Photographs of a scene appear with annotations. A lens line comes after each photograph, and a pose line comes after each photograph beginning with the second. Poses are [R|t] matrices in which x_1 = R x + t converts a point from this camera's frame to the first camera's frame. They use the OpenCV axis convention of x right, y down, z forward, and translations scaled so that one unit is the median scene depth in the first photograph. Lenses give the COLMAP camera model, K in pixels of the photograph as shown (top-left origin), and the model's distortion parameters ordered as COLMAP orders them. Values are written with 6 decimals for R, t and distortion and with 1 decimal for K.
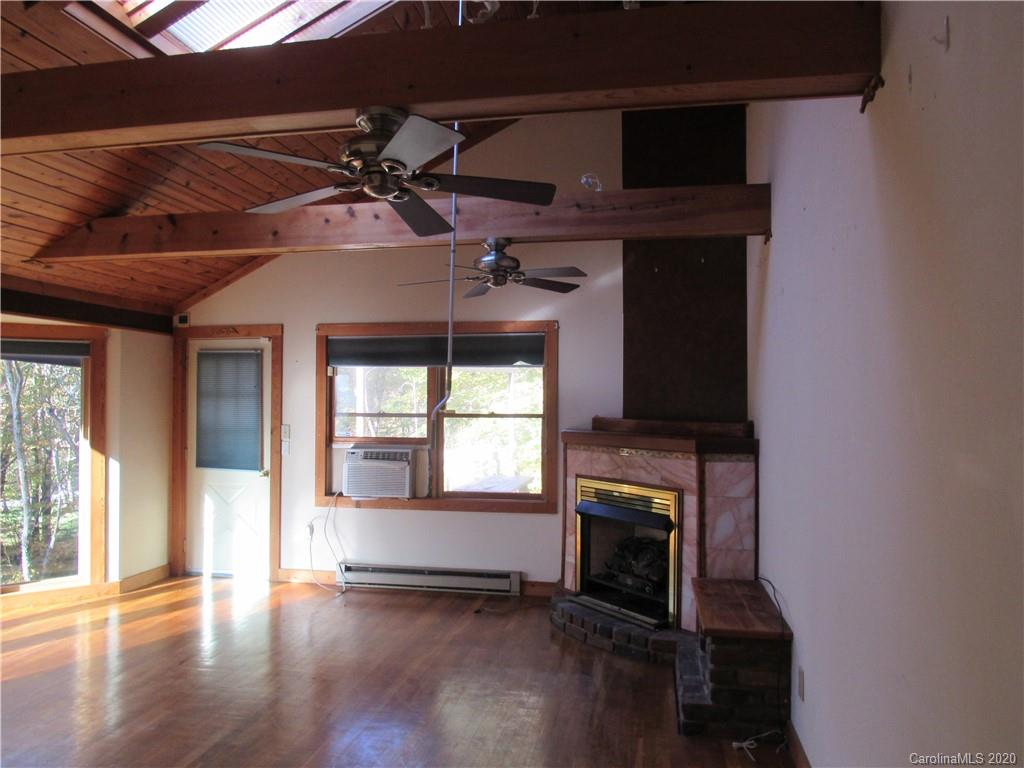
lens RADIAL K [[731.4, 0, 512.0], [0, 731.4, 380.5], [0, 0, 1]] dist [-0.036565, 0.011008]
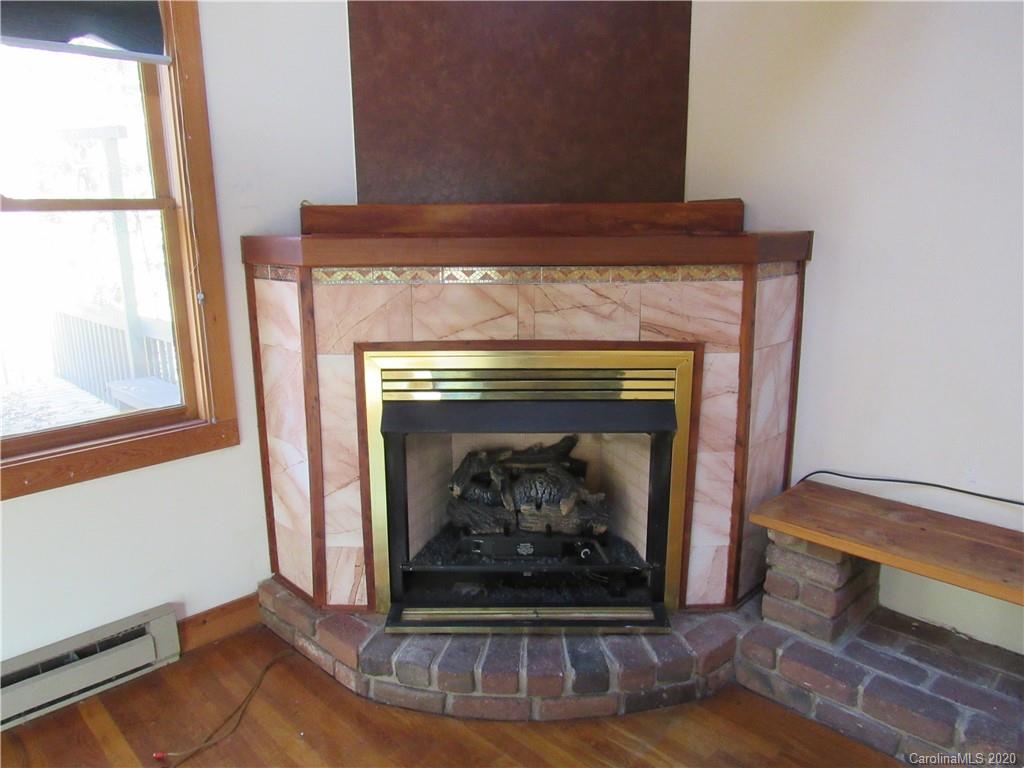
lens RADIAL K [[731.4, 0, 510.9], [0, 731.4, 384.4], [0, 0, 1]] dist [-0.036565, 0.011008]
pose [[0.560450, -0.192274, 0.805560, -0.198334], [-0.014324, 0.970281, 0.241556, 0.053015], [-0.828064, -0.146919, 0.541040, 0.724172]]
